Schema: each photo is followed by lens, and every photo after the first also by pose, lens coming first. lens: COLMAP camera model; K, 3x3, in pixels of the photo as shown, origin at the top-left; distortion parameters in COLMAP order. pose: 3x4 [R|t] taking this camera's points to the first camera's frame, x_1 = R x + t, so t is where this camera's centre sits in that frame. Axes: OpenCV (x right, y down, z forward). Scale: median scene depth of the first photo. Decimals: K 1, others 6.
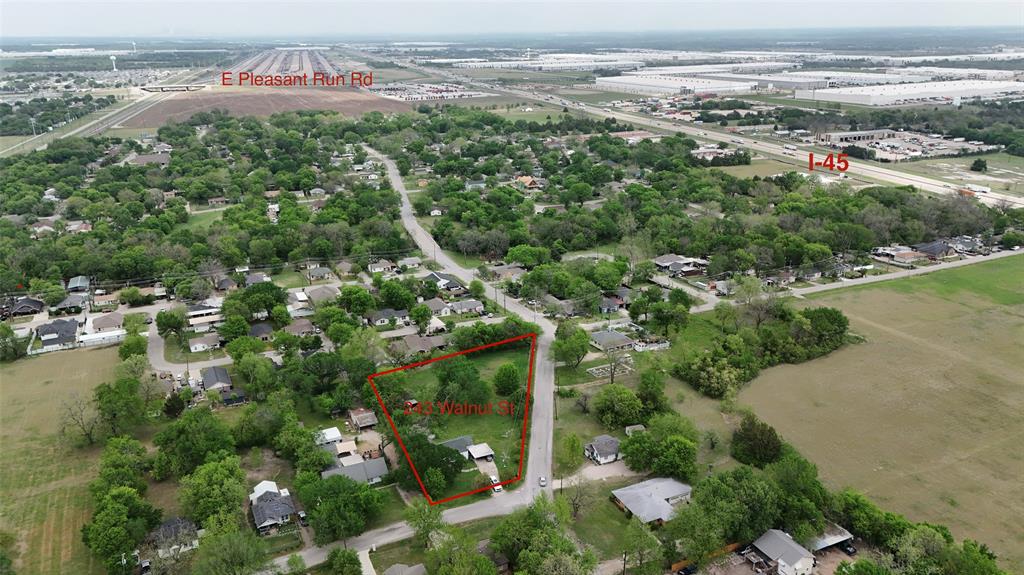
lens RADIAL K [[757.0, 0, 515.3], [0, 757.0, 287.2], [0, 0, 1]] dist [0.050760, -0.014154]
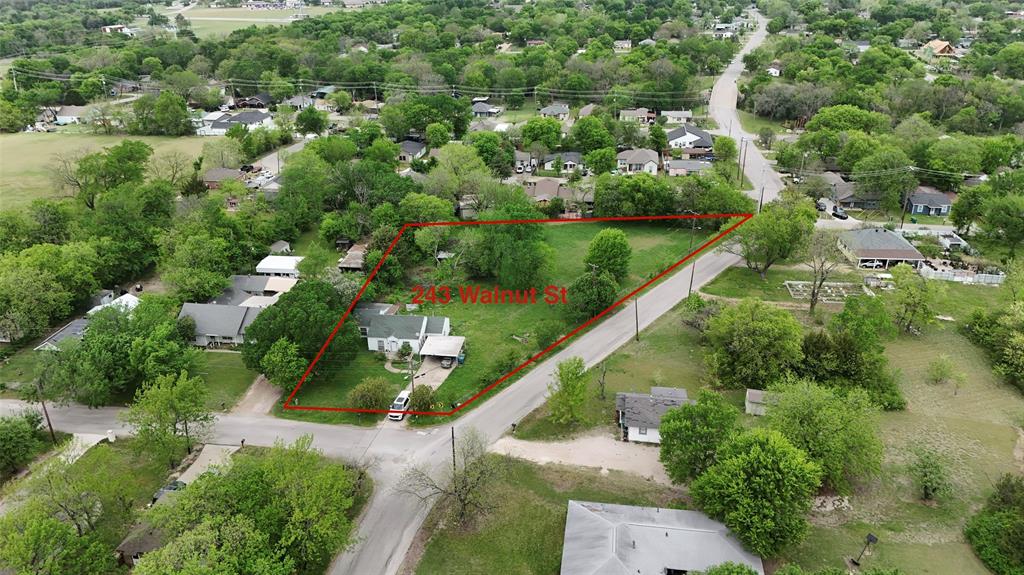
lens RADIAL K [[757.0, 0, 514.4], [0, 757.0, 286.5], [0, 0, 1]] dist [0.050760, -0.014154]
pose [[0.835818, 0.230383, -0.498330, 0.260387], [-0.174093, 0.972068, 0.157400, 0.075443], [0.520673, -0.044802, 0.852580, 0.548998]]
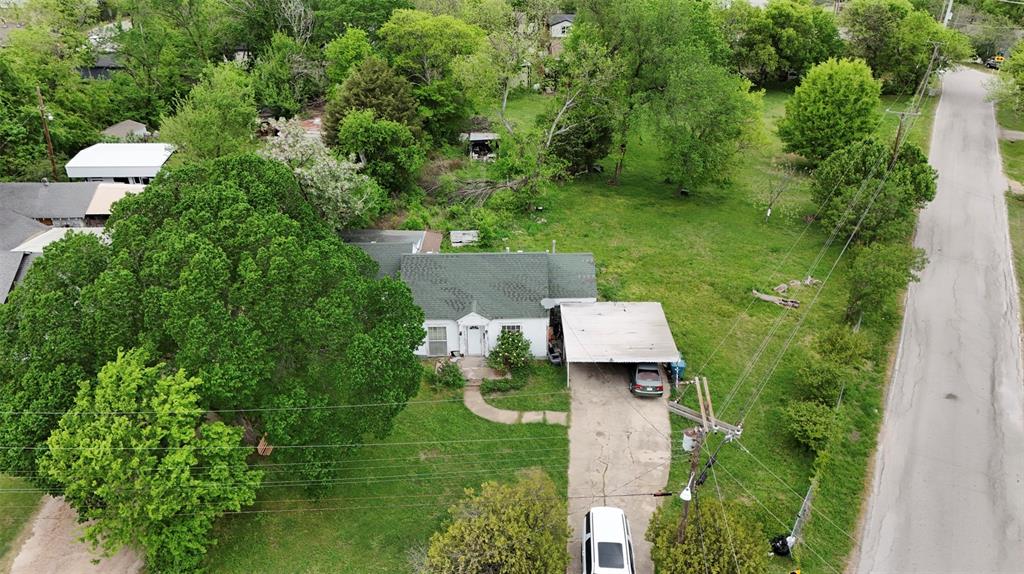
lens RADIAL K [[757.0, 0, 507.1], [0, 757.0, 294.1], [0, 0, 1]] dist [0.050760, -0.014154]
pose [[0.905280, 0.214577, -0.366640, -0.001887], [-0.145769, 0.967560, 0.206347, 0.167071], [0.399024, -0.133357, 0.907191, 0.800550]]
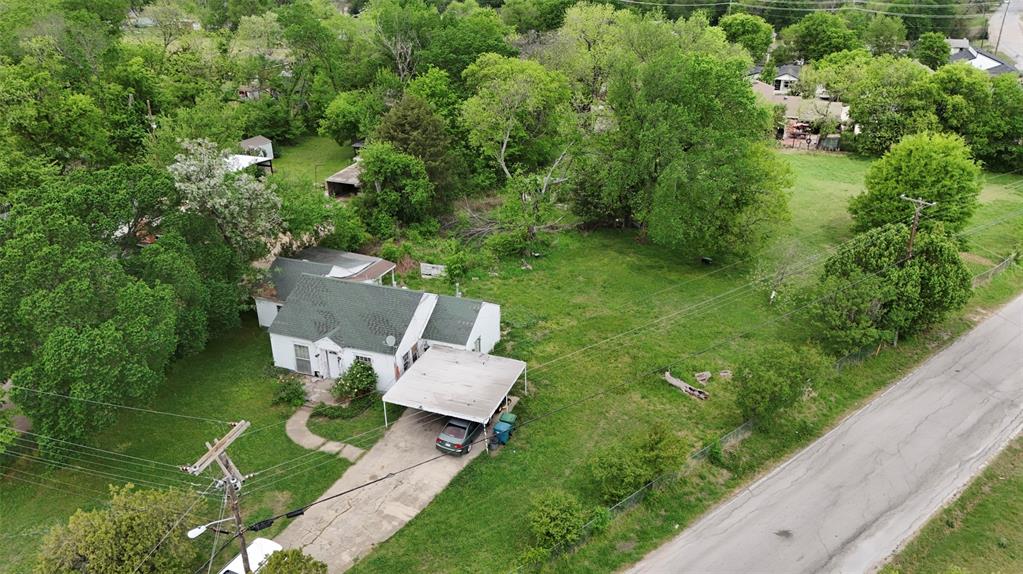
lens RADIAL K [[756.2, 0, 508.2], [0, 756.2, 282.1], [0, 0, 1]] dist [0.050760, -0.014154]
pose [[0.687992, 0.312893, -0.654801, 0.079926], [-0.232730, 0.949751, 0.209306, 0.145567], [0.687389, 0.008391, 0.726241, 0.856937]]
